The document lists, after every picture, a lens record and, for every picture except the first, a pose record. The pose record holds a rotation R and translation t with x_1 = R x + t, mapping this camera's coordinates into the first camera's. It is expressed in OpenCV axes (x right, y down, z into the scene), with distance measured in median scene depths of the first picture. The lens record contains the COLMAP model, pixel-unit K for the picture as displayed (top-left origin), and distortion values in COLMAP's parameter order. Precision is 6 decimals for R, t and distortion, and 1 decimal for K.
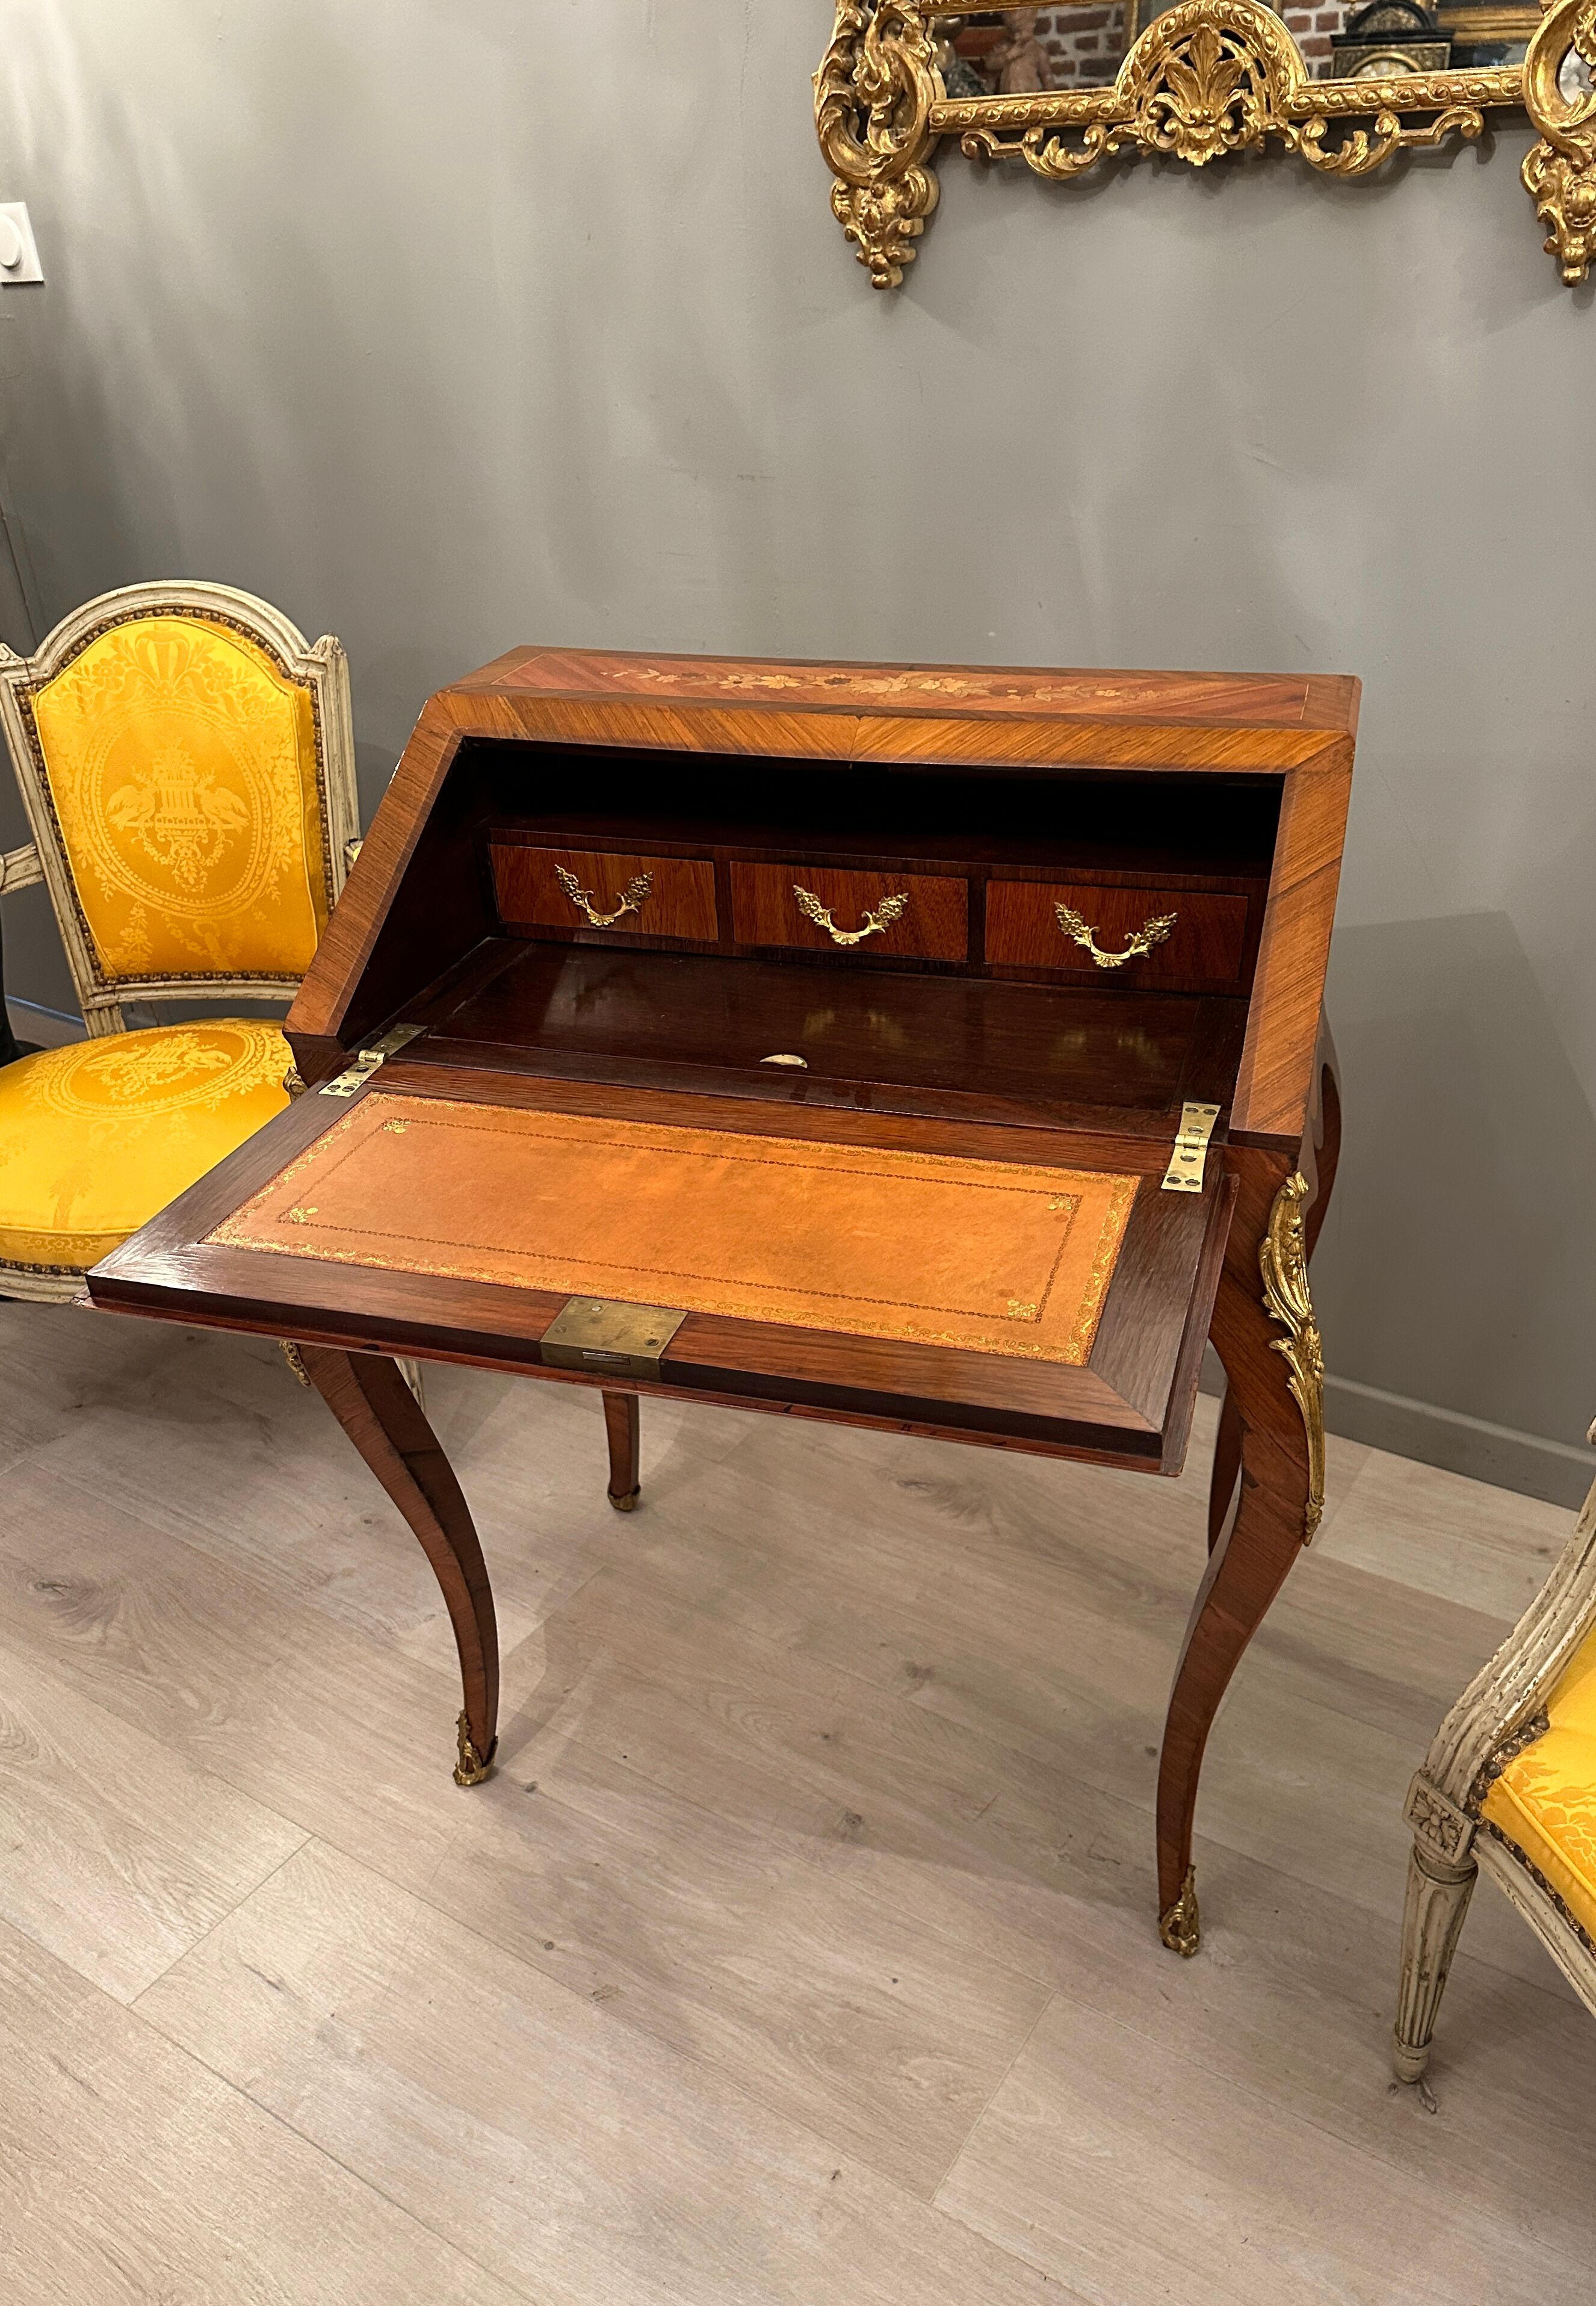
lens RADIAL K [[1709.7, 0, 840.1], [0, 1709.7, 1229.2], [0, 0, 1]] dist [0.022366, -0.039591]
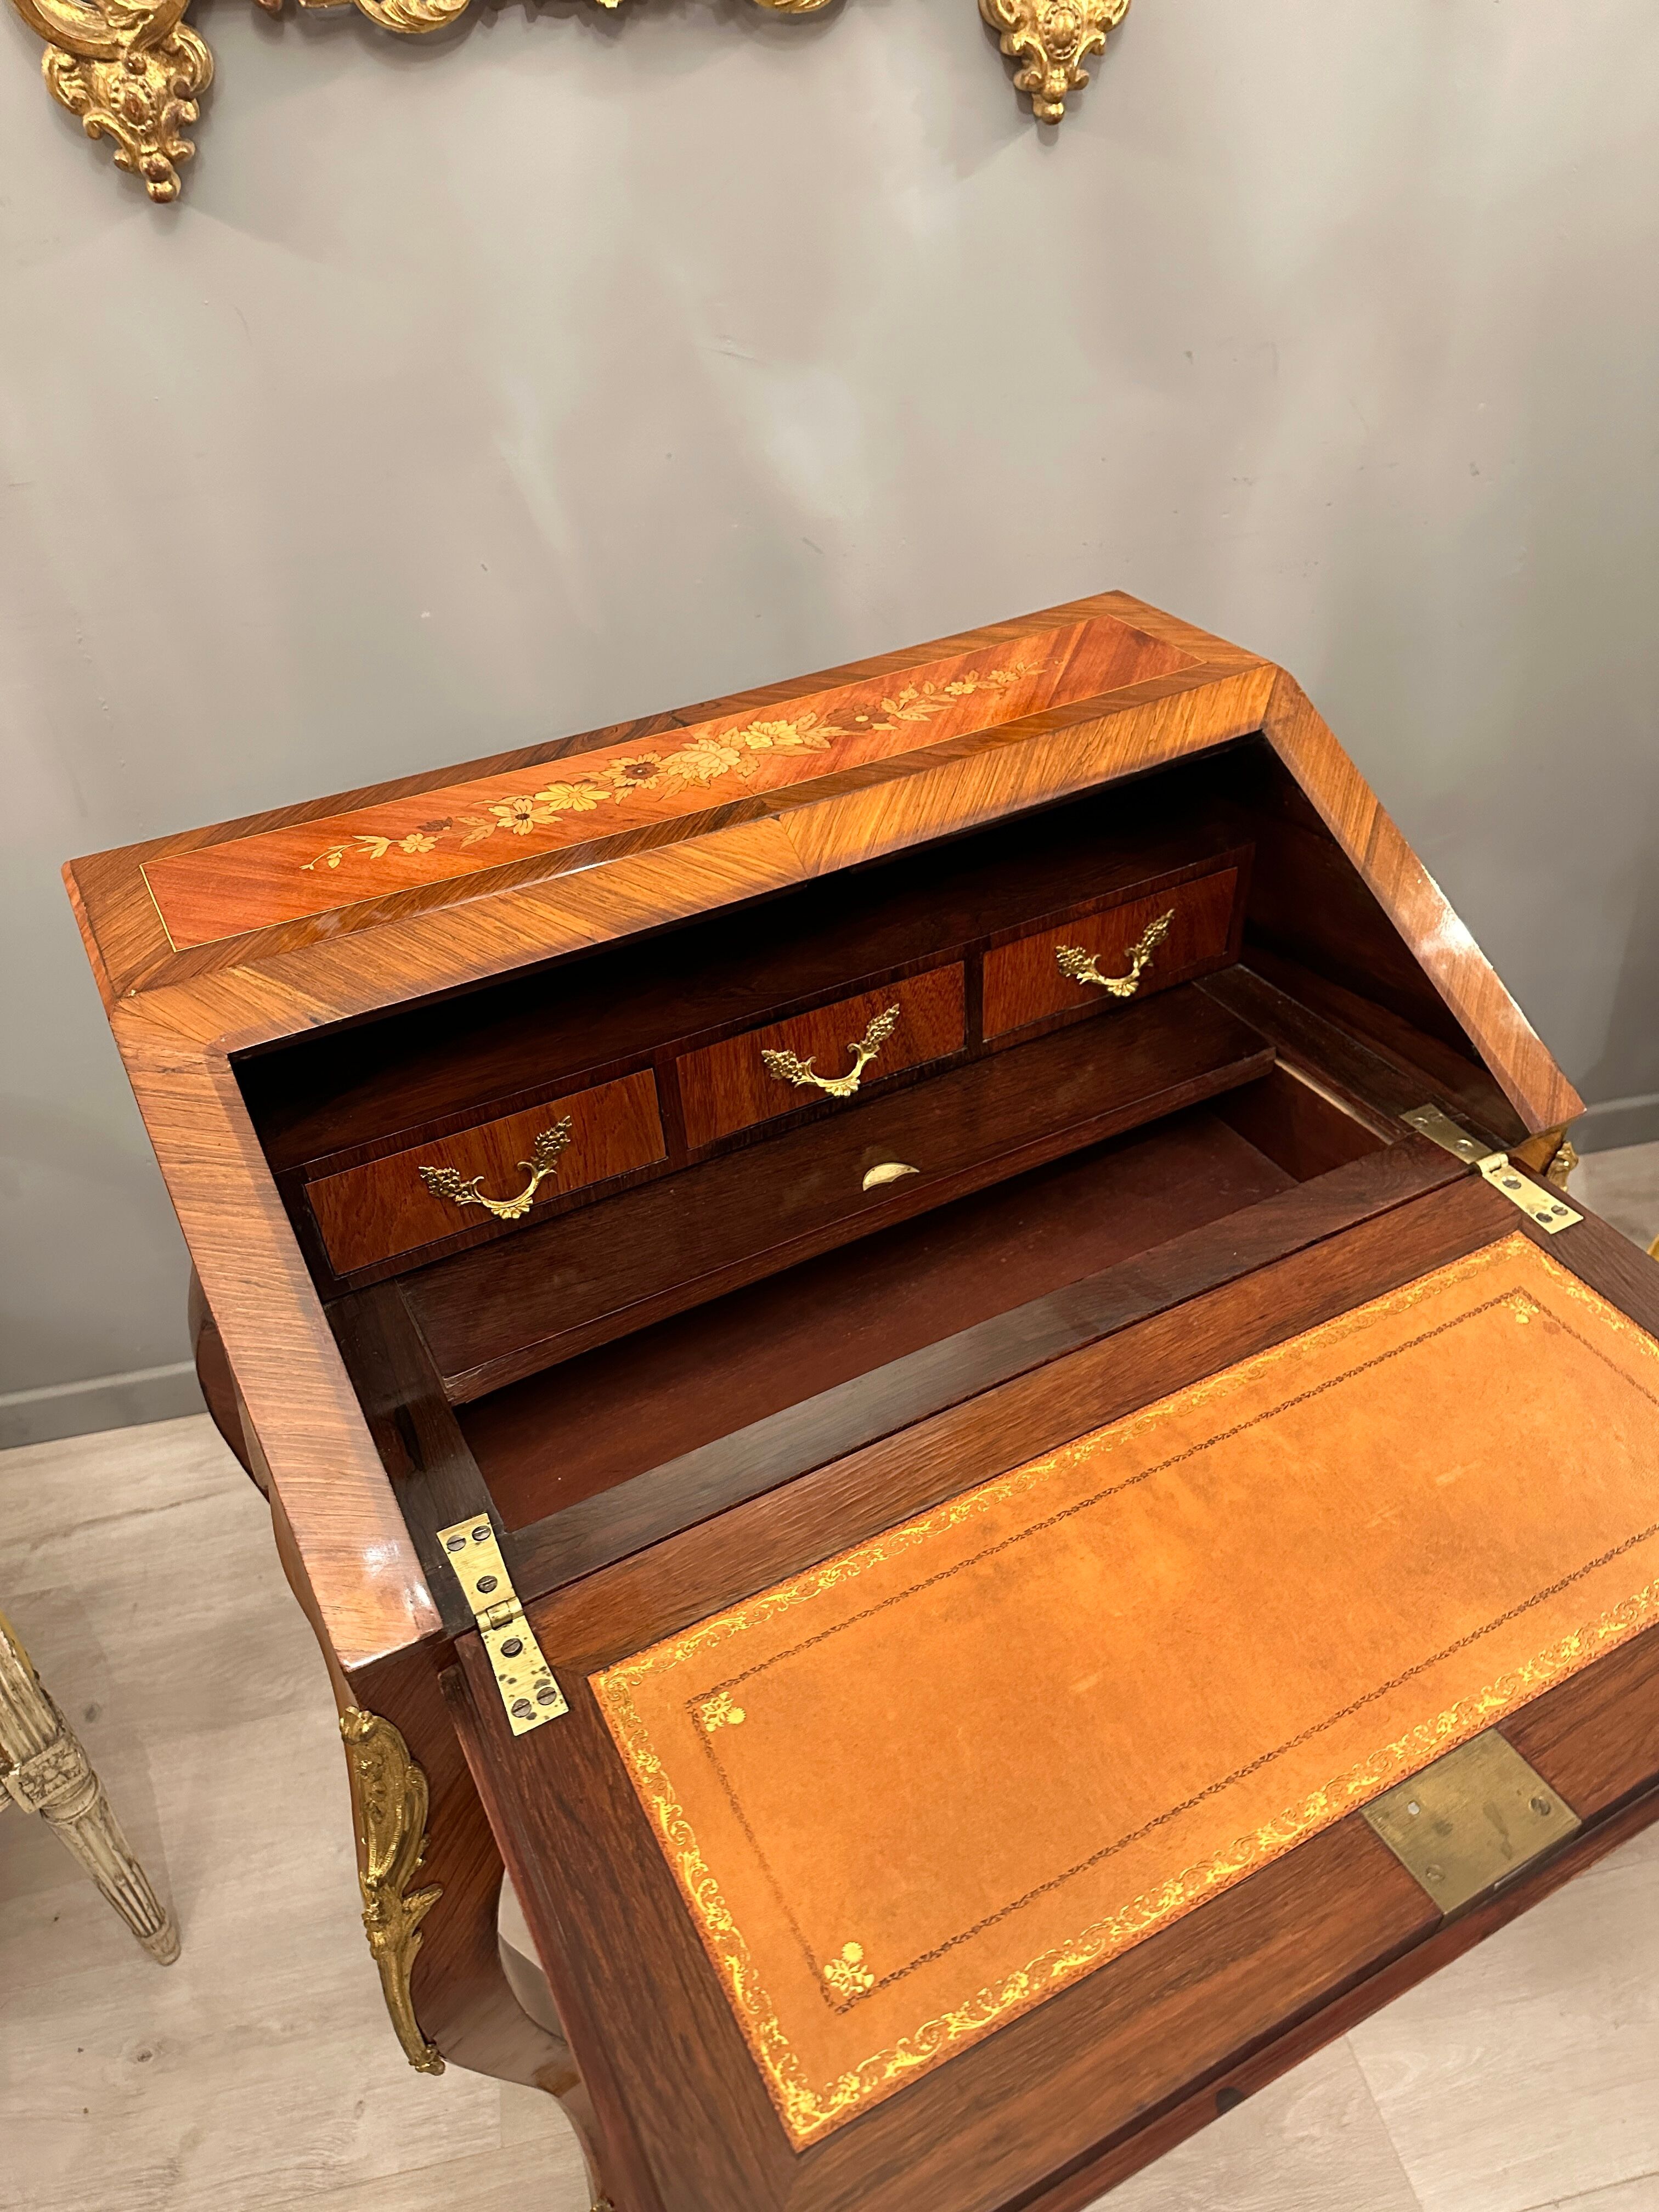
lens RADIAL K [[1564.0, 0, 829.5], [0, 1564.0, 1106.0], [0, 0, 1]] dist [0.010644, -0.022174]
pose [[0.716530, -0.433199, 0.546739, -0.347564], [0.385213, 0.899173, 0.207603, -0.279291], [-0.581546, 0.061857, 0.811158, 0.391668]]
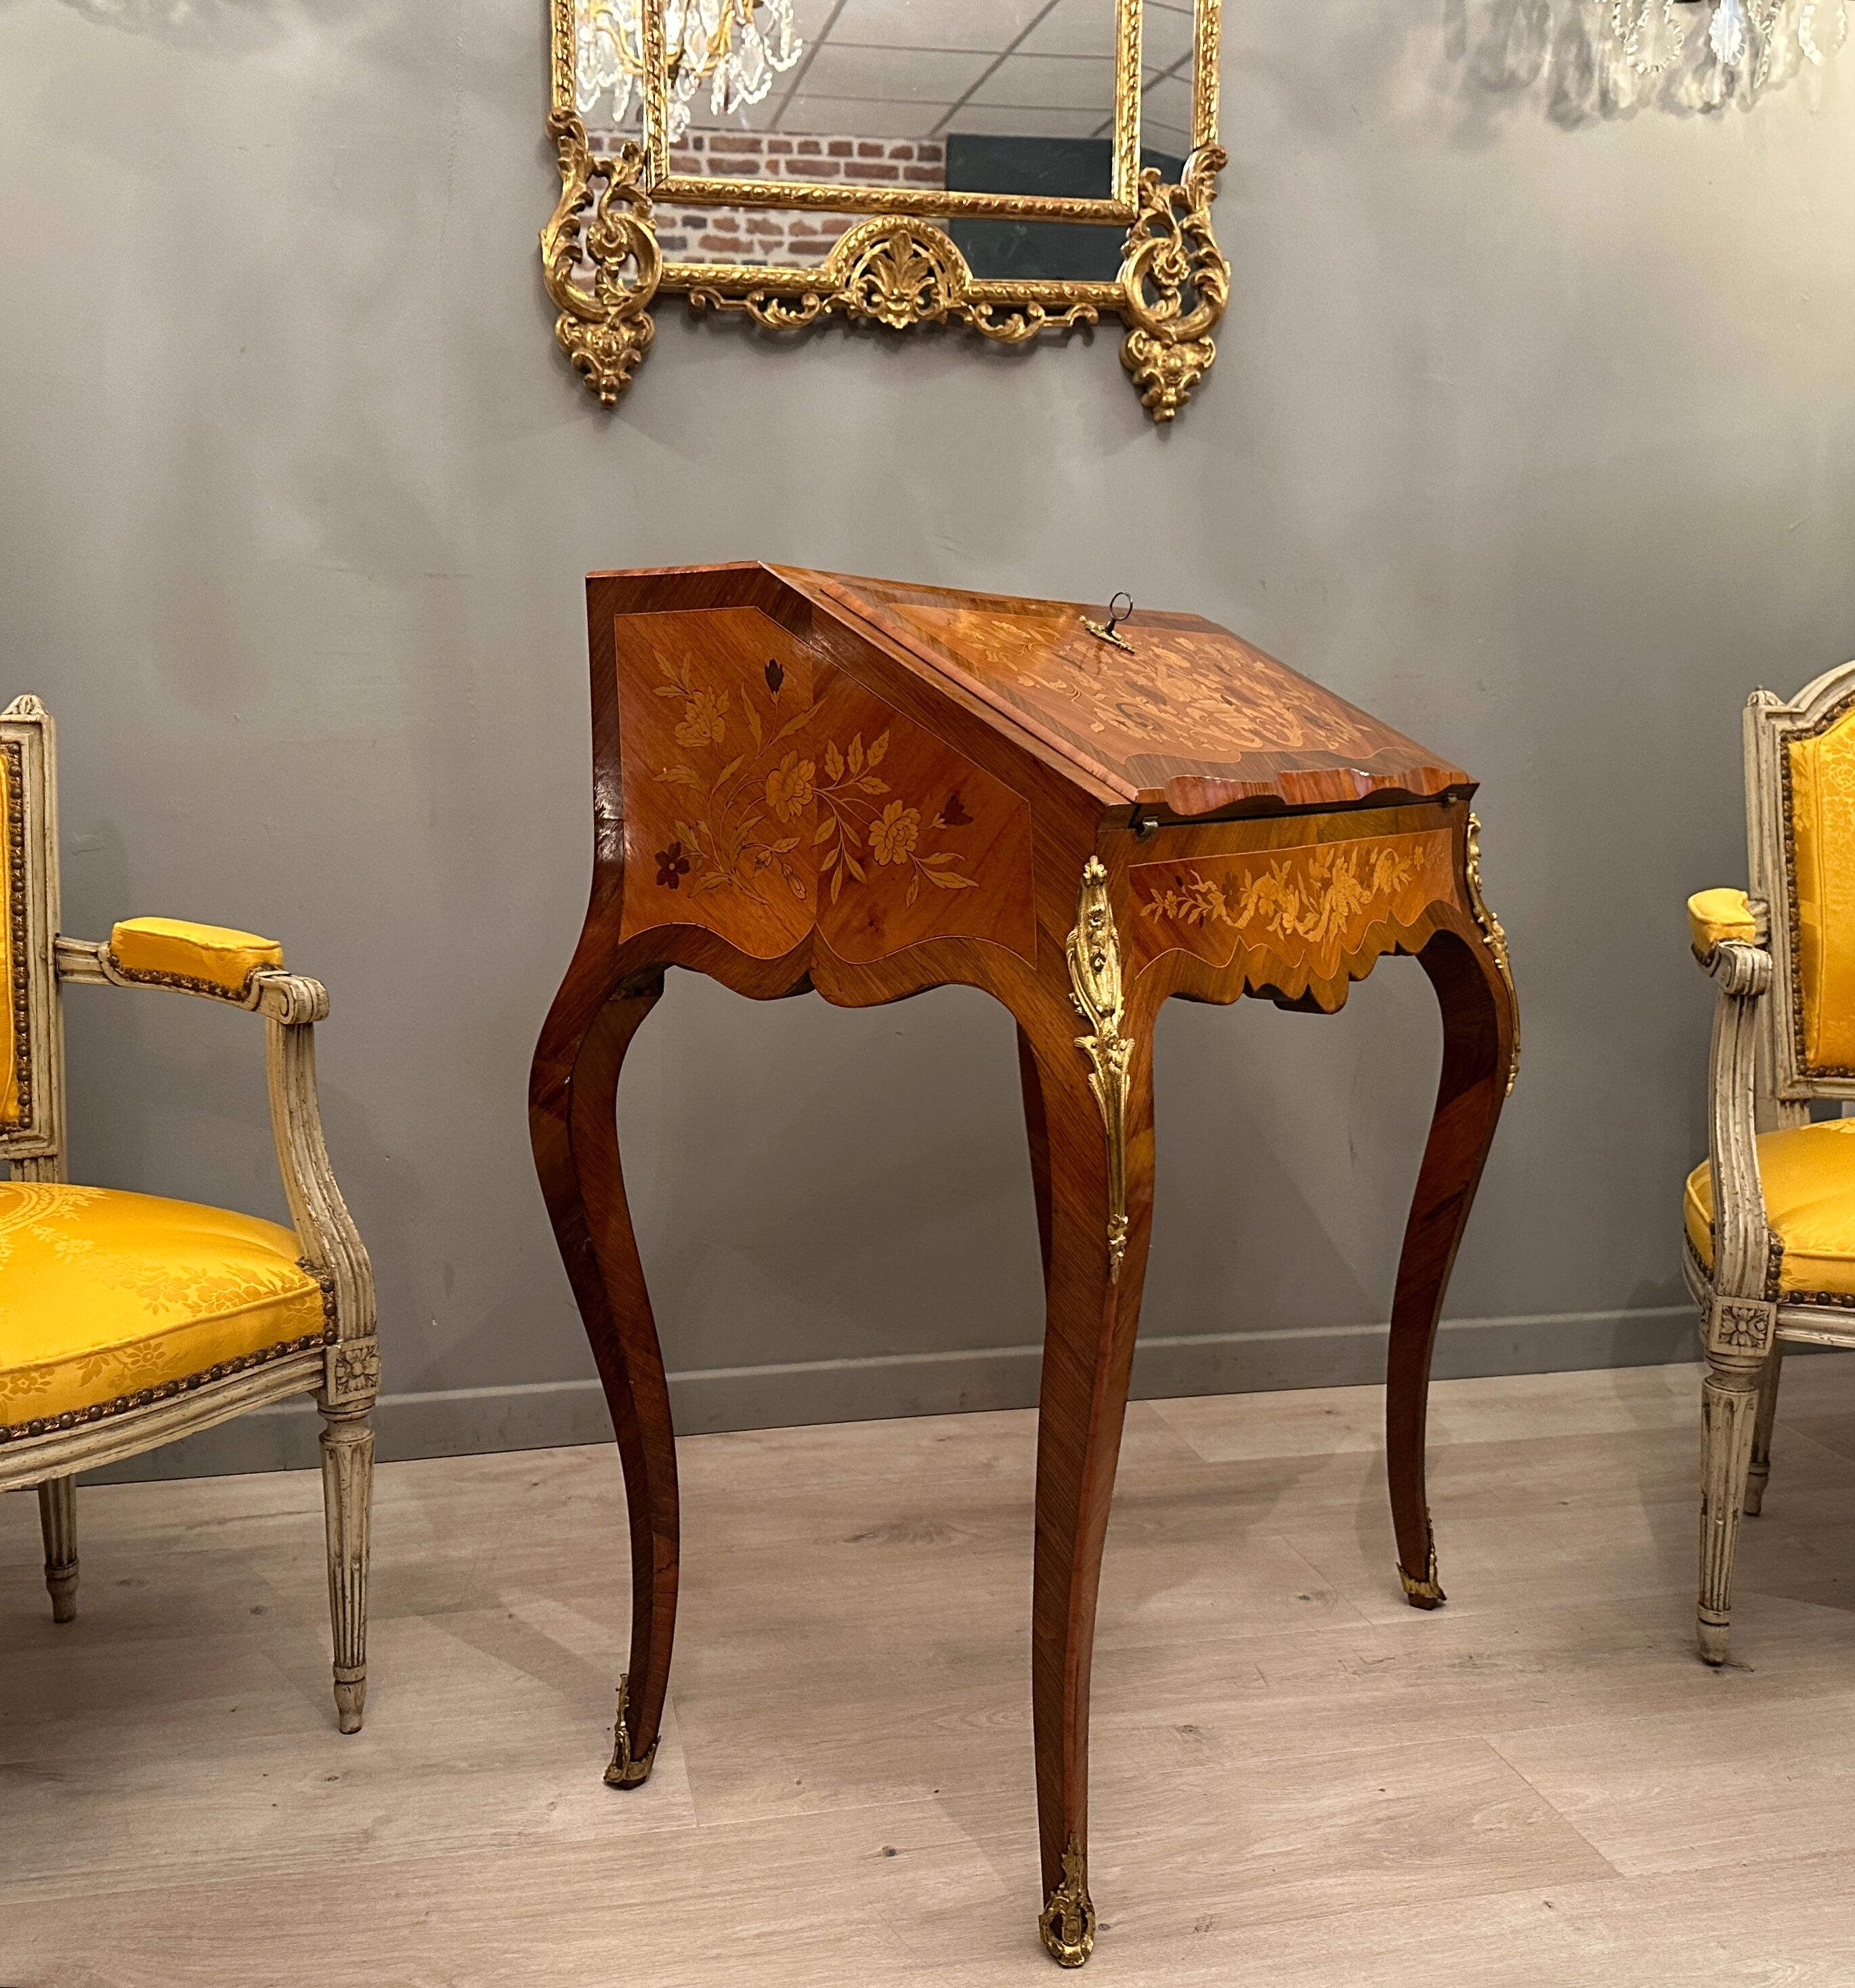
lens RADIAL K [[1907.7, 0, 859.4], [0, 1907.7, 991.4], [0, 0, 1]] dist [0.086036, -0.152122]
pose [[0.723615, -0.061411, 0.687467, -0.875652], [0.341640, 0.897325, -0.279446, 0.239521], [-0.599720, 0.437077, 0.670298, 0.263188]]
